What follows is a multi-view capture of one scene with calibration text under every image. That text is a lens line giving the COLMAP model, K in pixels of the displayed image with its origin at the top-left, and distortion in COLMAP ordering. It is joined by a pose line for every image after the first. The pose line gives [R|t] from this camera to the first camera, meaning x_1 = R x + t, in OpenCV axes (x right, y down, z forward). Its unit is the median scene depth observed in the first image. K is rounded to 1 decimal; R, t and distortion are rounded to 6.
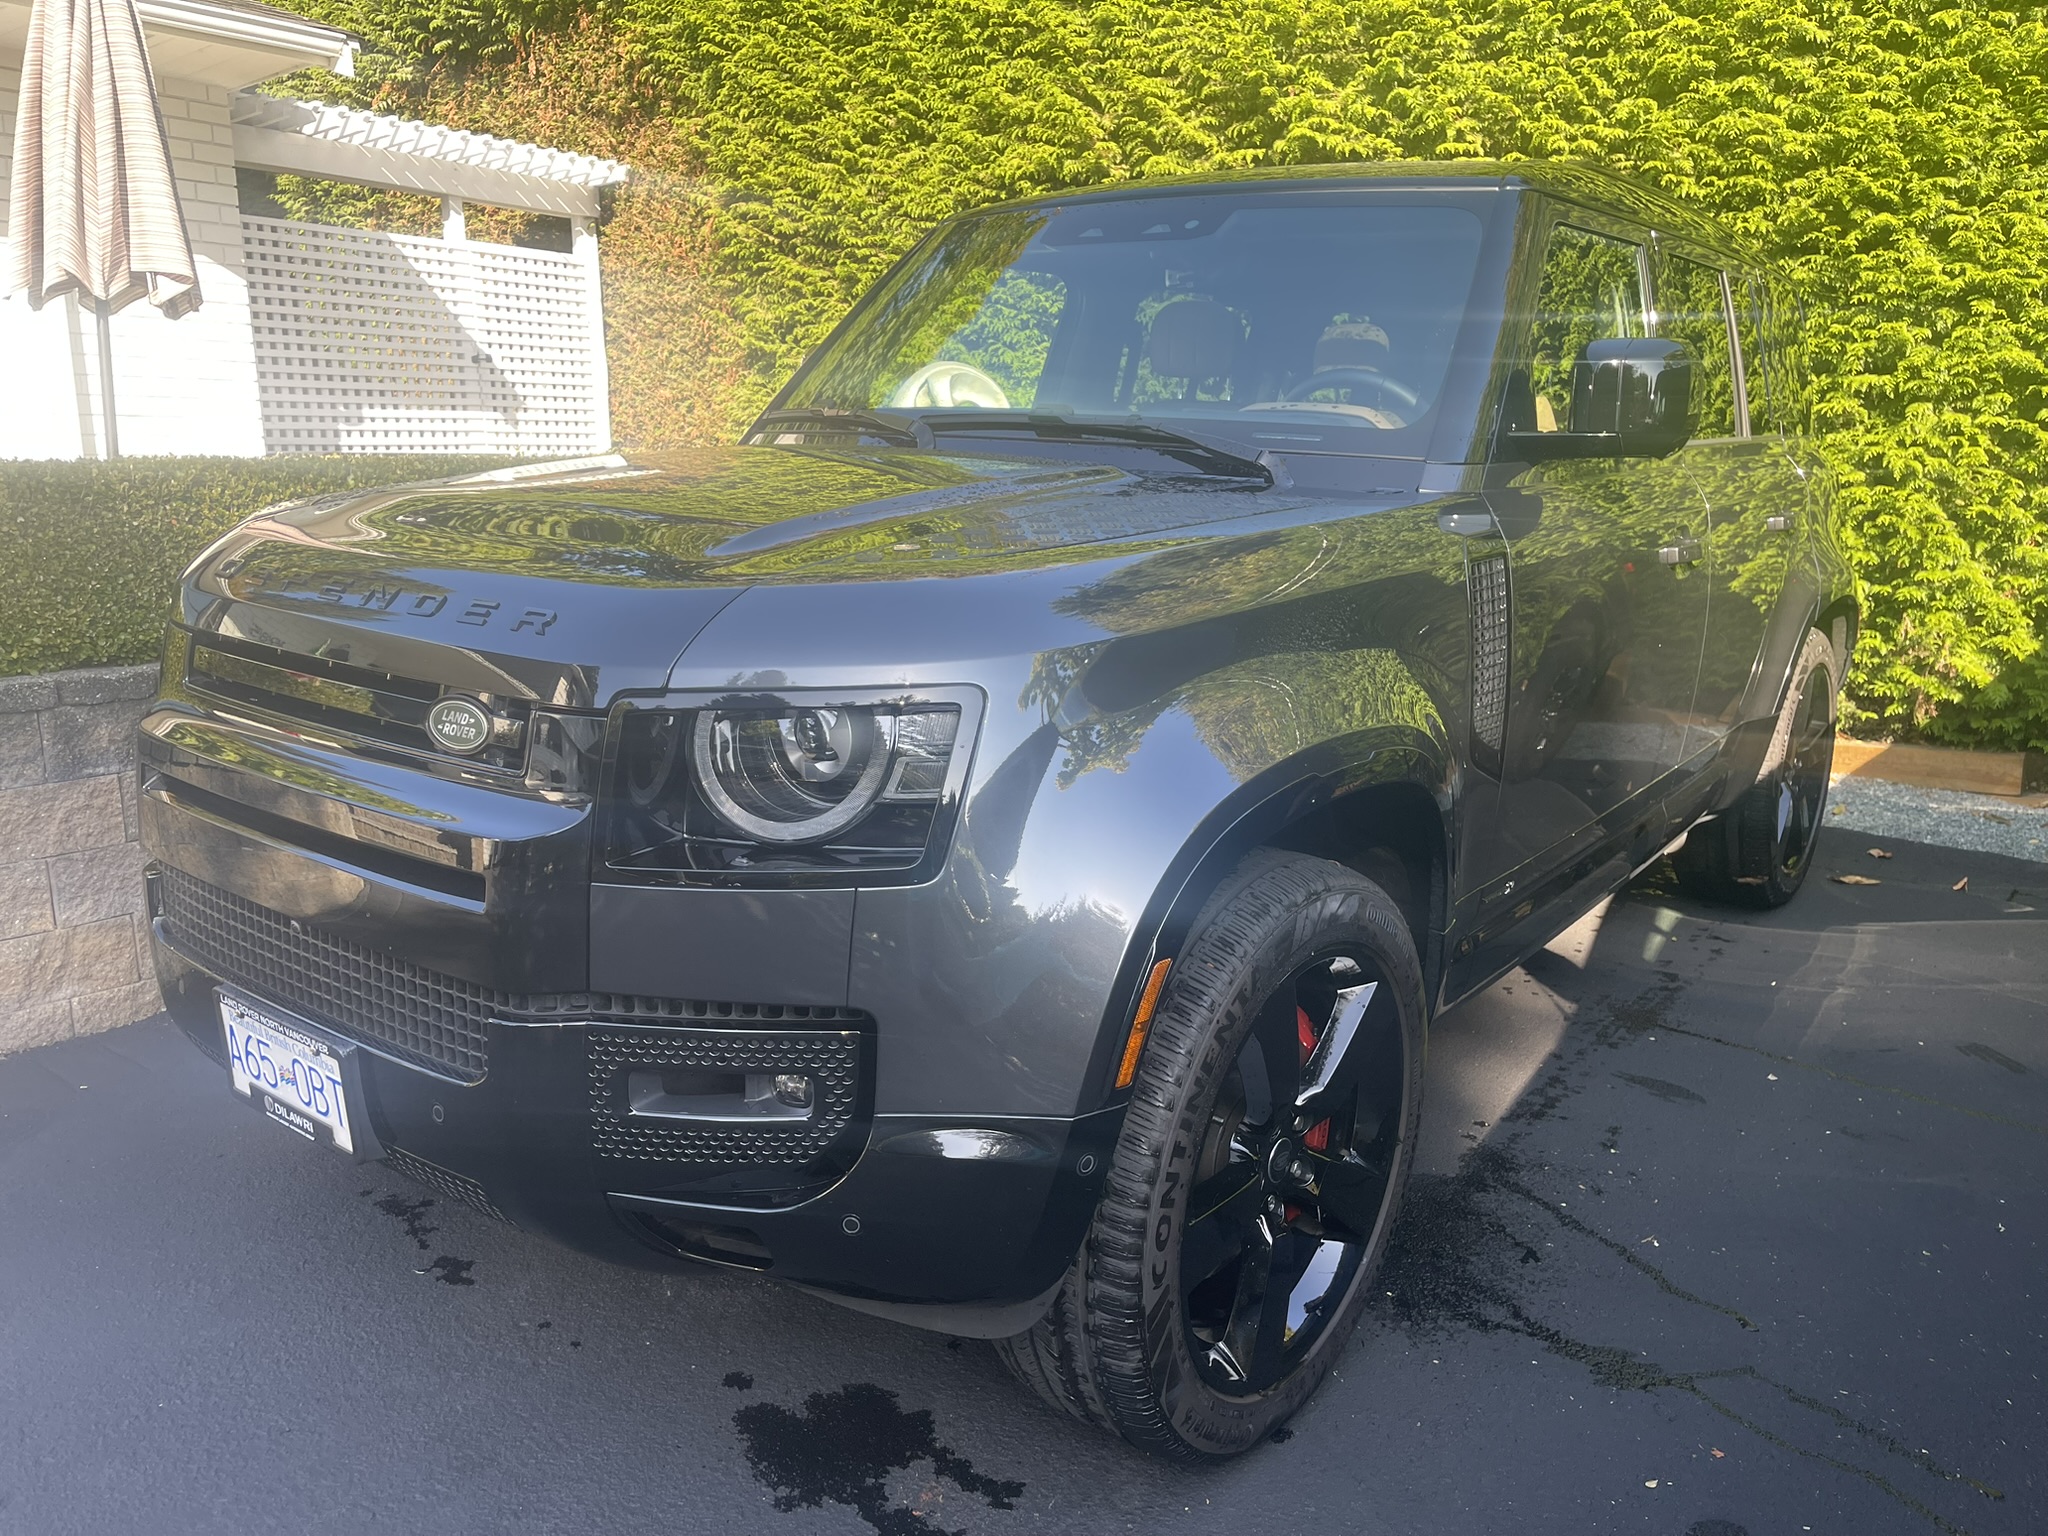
lens RADIAL K [[1555.9, 0, 1021.6], [0, 1555.9, 782.9], [0, 0, 1]] dist [0.066133, -0.081791]
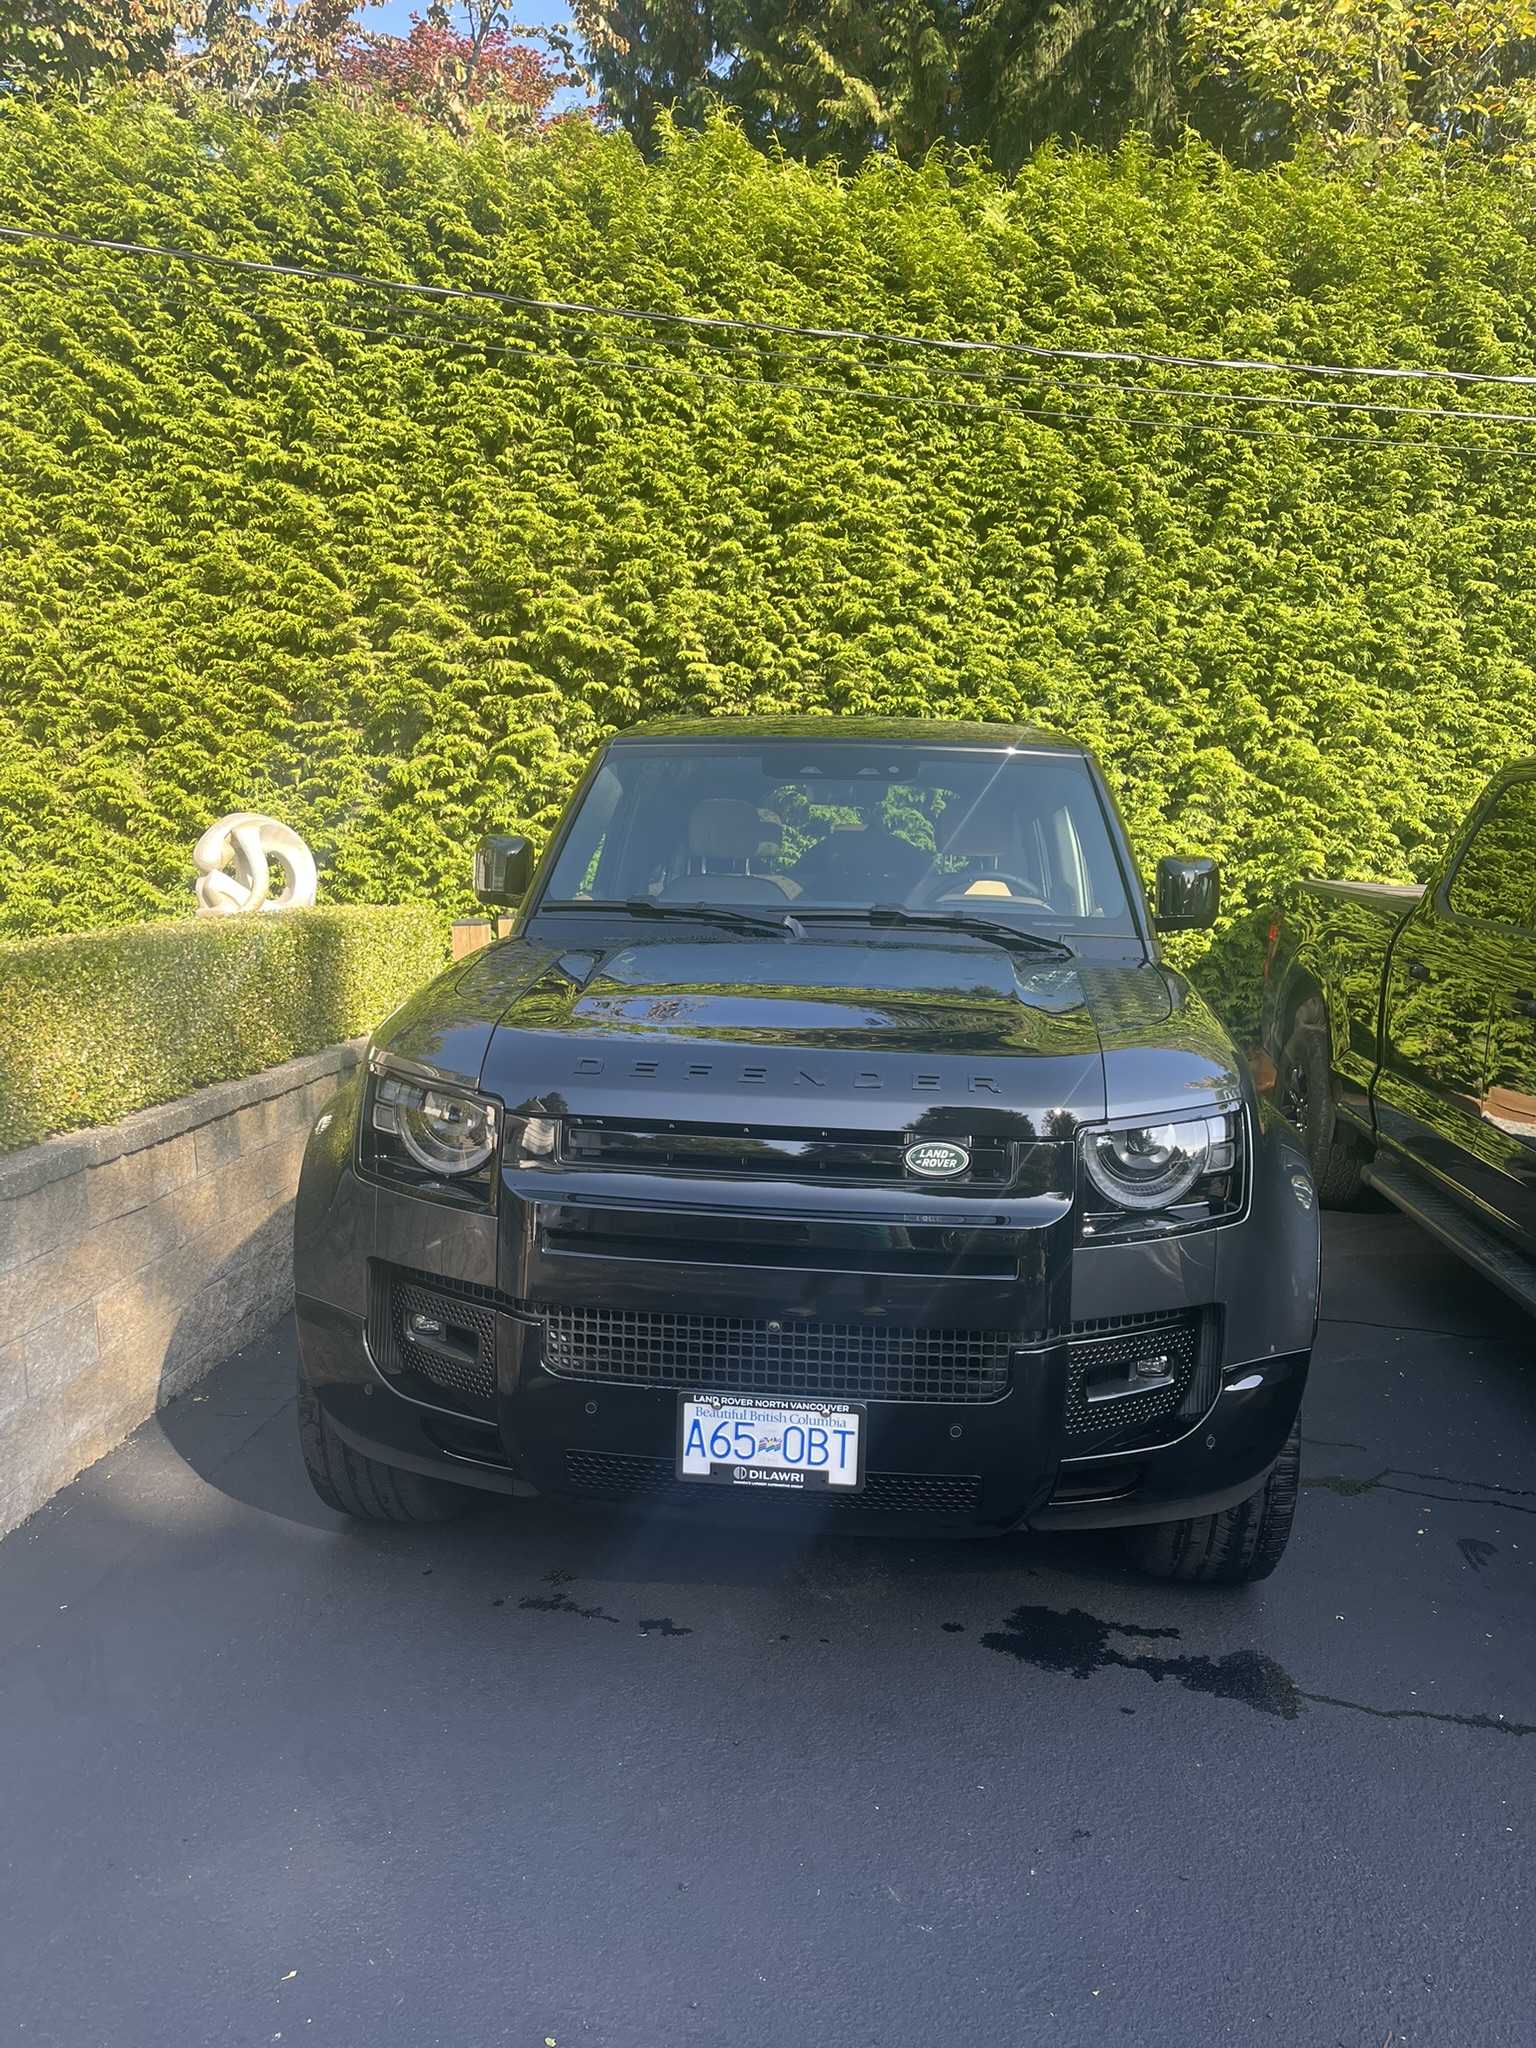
lens RADIAL K [[1555.9, 0, 770.9], [0, 1555.9, 1049.8], [0, 0, 1]] dist [0.066133, -0.081791]
pose [[0.844472, -0.072371, 0.530687, -0.349520], [0.117919, 0.991639, -0.052410, -0.022518], [-0.522457, 0.106836, 0.845946, -0.043770]]
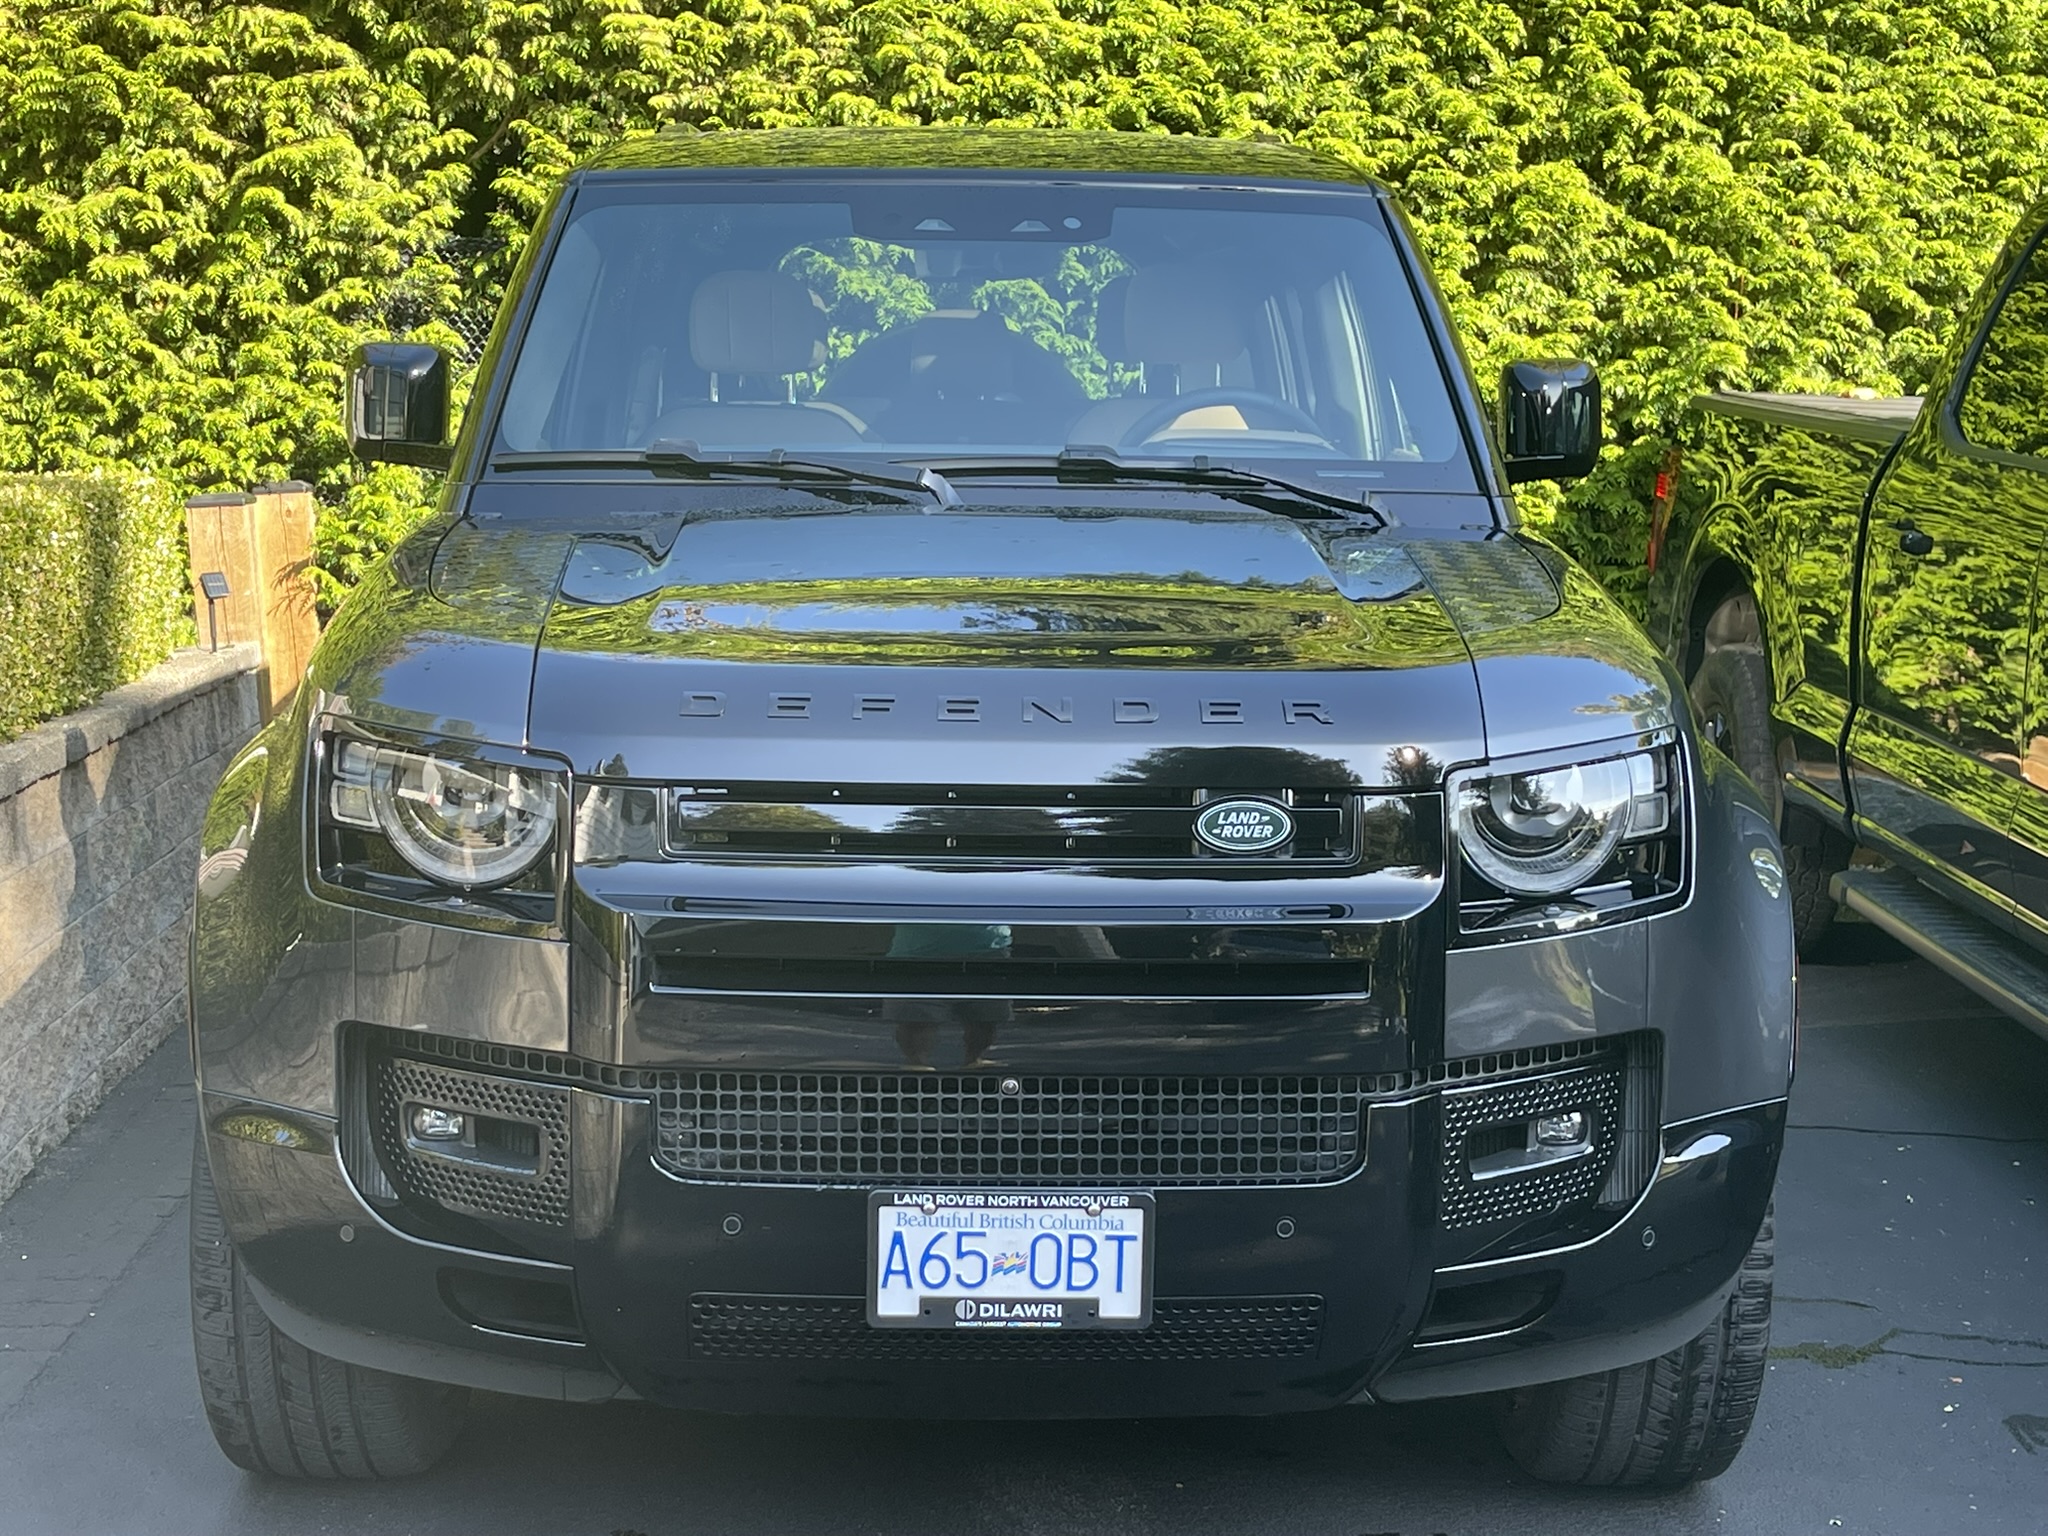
lens RADIAL K [[3137.3, 0, 1010.3], [0, 3137.3, 753.5], [0, 0, 1]] dist [0.057615, 0.000000]
pose [[0.775708, -0.099353, 0.623222, -0.469253], [0.155034, 0.987268, -0.035578, -0.009705], [-0.611752, 0.124219, 0.781235, -0.122510]]
